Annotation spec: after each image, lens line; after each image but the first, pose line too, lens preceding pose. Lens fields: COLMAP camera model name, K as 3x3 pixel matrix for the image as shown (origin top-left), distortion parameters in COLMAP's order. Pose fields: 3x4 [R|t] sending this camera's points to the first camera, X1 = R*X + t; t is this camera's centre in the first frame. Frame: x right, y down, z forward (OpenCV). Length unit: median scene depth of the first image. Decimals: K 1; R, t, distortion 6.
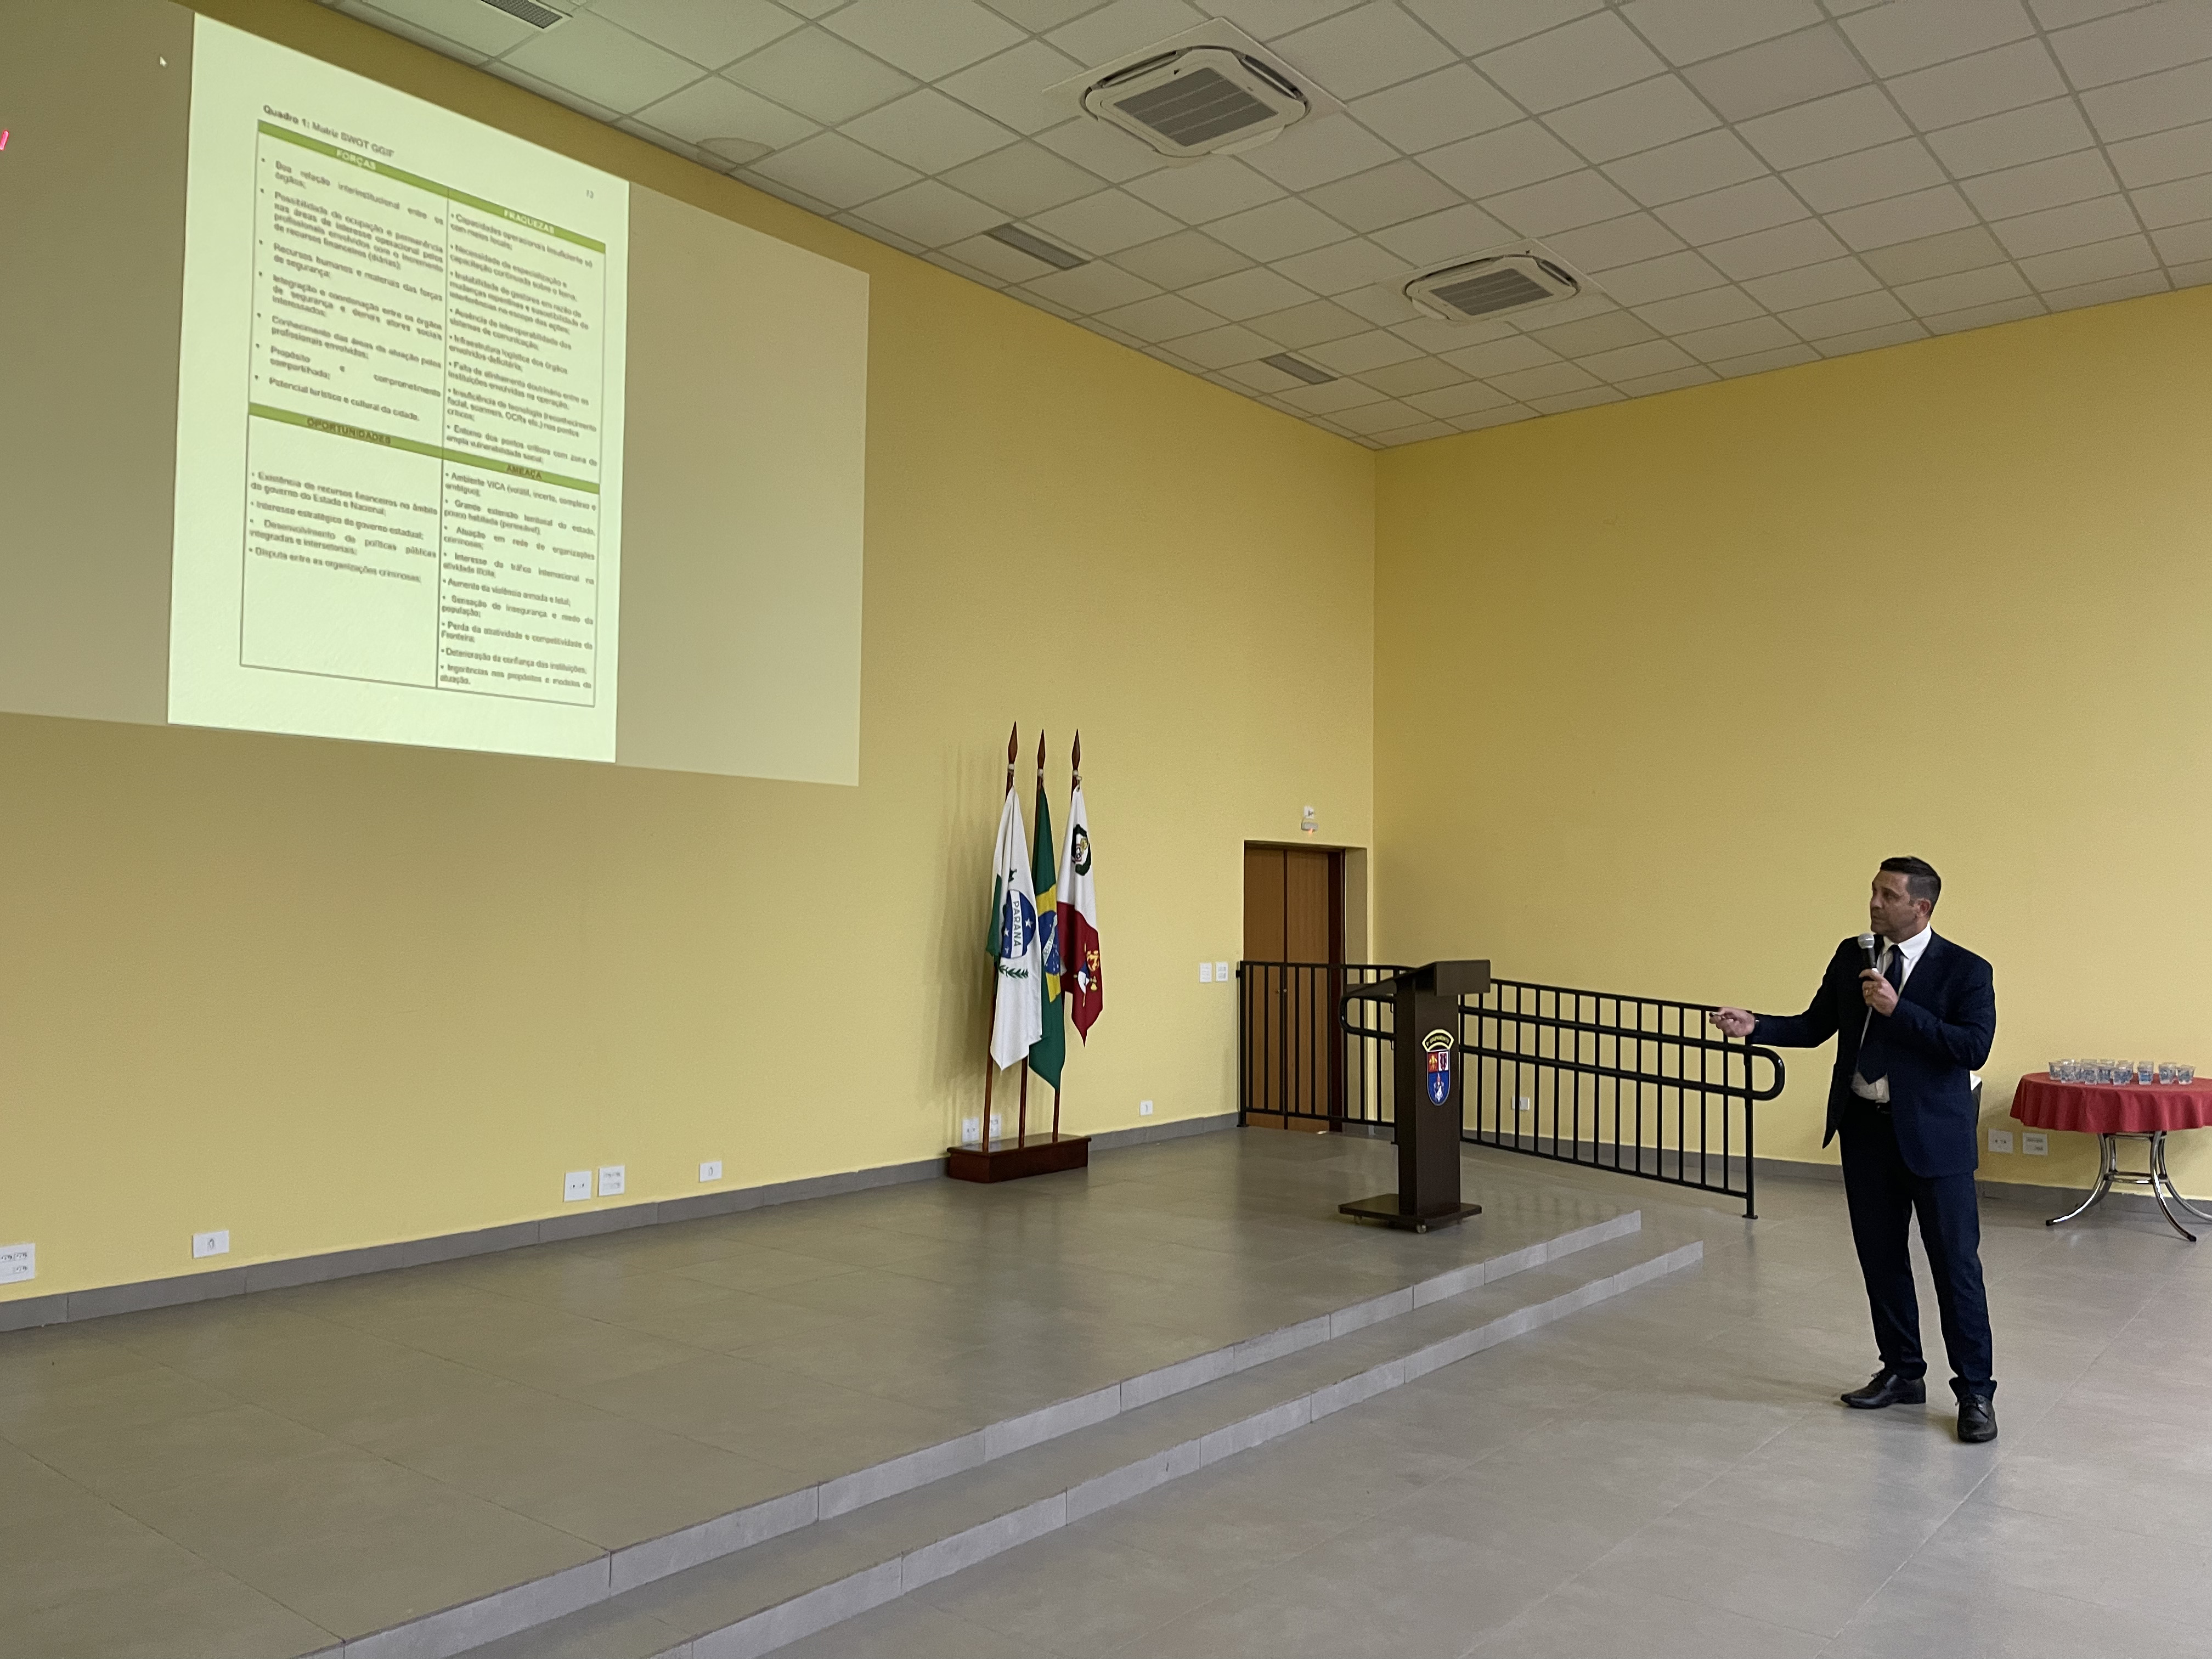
lens RADIAL K [[1646.7, 0, 1106.0], [0, 1646.7, 829.5], [0, 0, 1]] dist [0.157107, -0.493799]
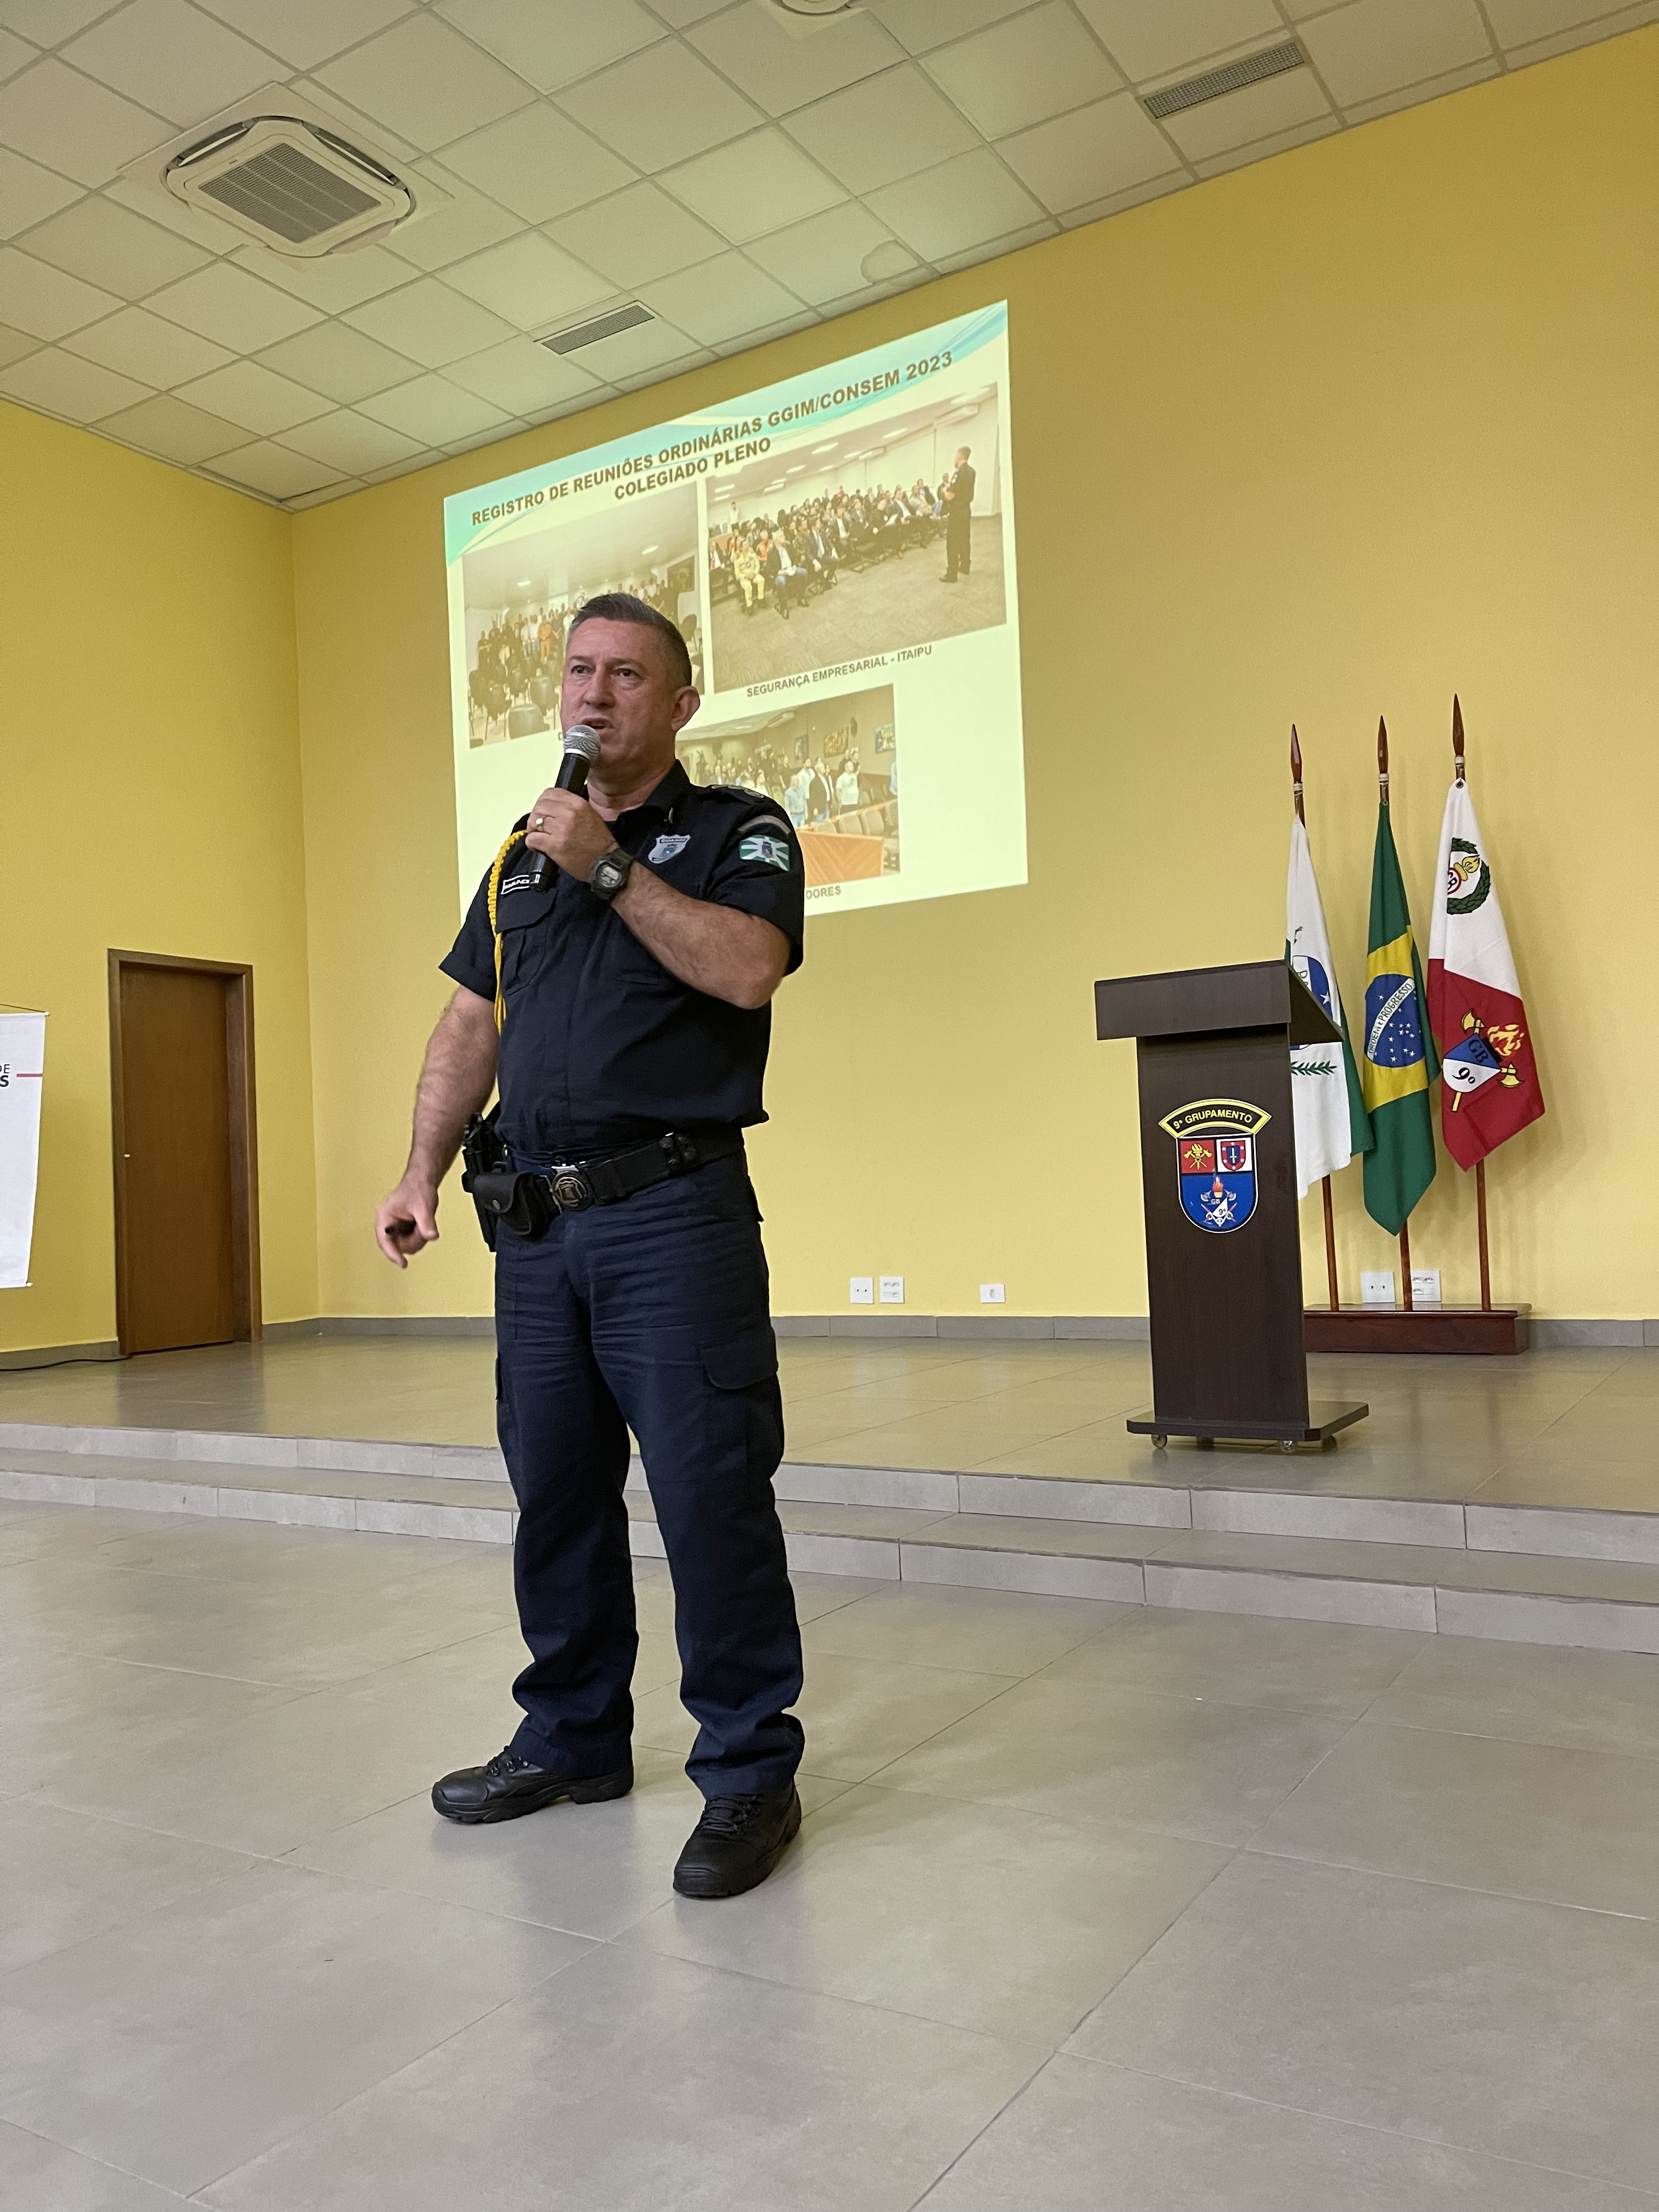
lens RADIAL K [[1671.5, 0, 864.7], [0, 1671.5, 1106.7], [0, 0, 1]] dist [0.044148, -0.004994]
pose [[0.148064, -0.062850, -0.986979, 0.611426], [0.094580, 0.994304, -0.049128, 0.115751], [0.984445, -0.086075, 0.153166, 0.661026]]
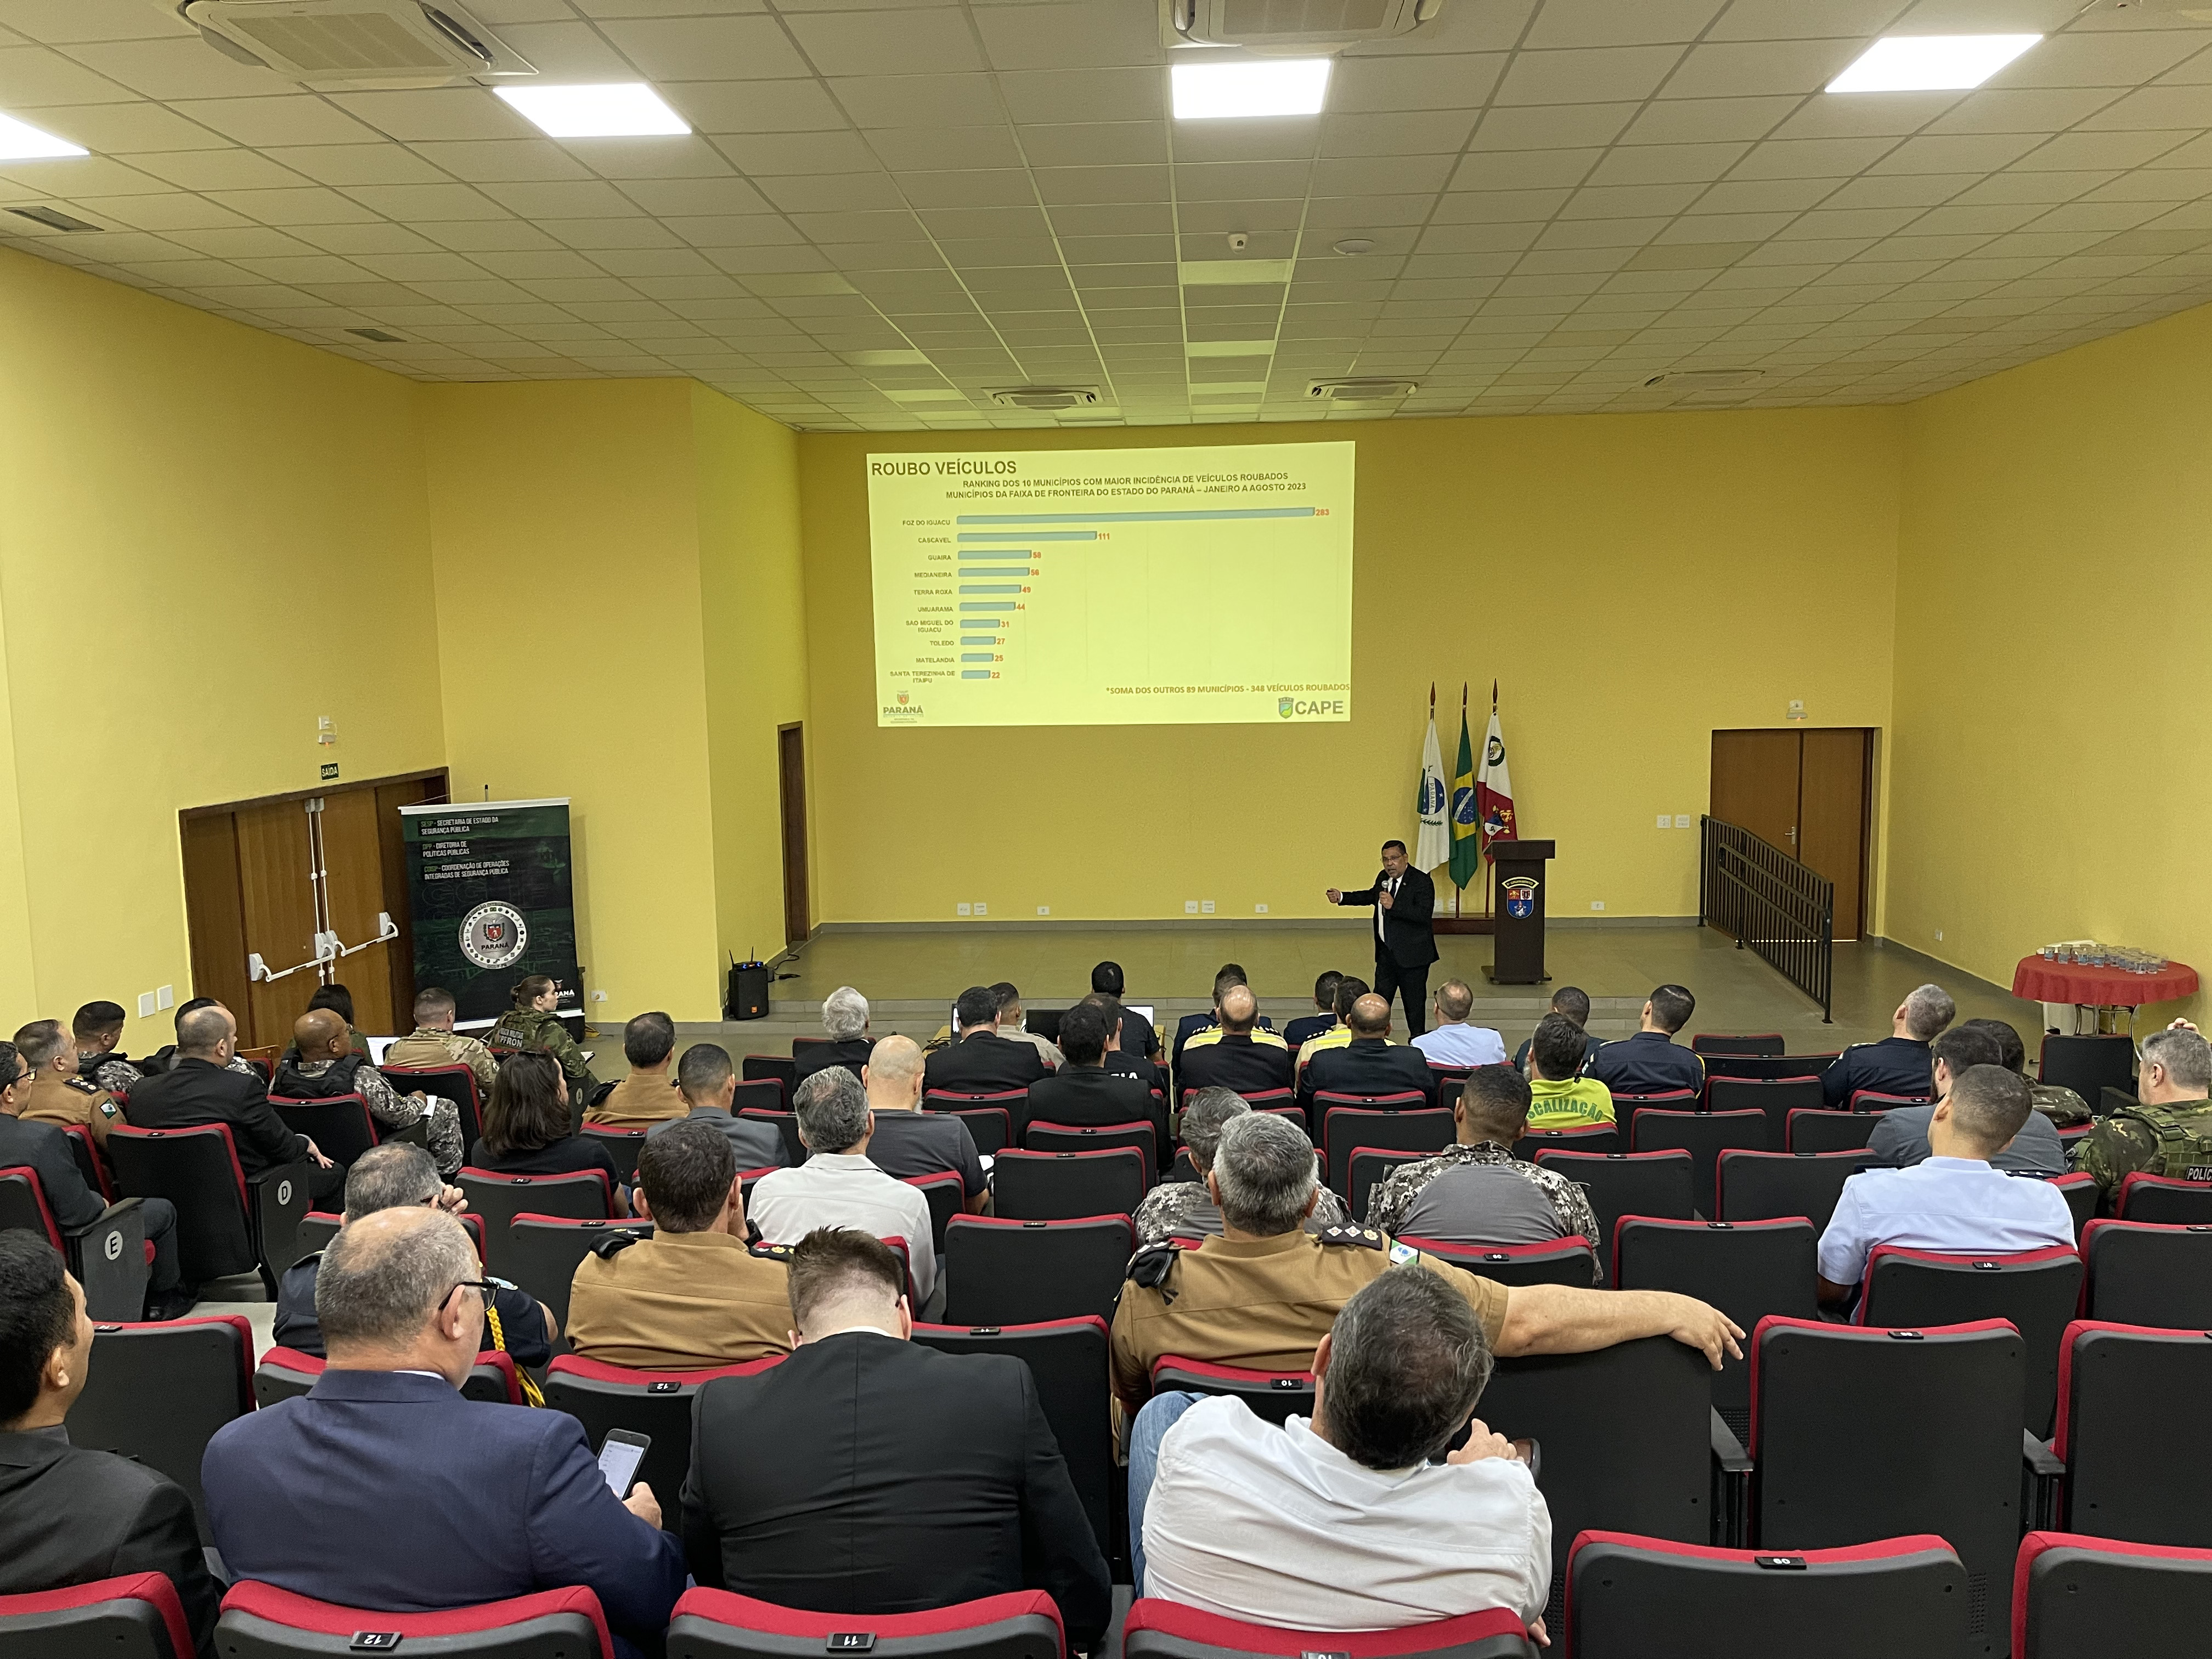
lens RADIAL K [[1646.7, 0, 1106.0], [0, 1646.7, 829.5], [0, 0, 1]] dist [0.157107, -0.493799]
pose [[0.591763, 0.073948, -0.802713, 1.131676], [0.063383, 0.988432, 0.137783, -0.169299], [0.803616, -0.132413, 0.580231, -0.321616]]
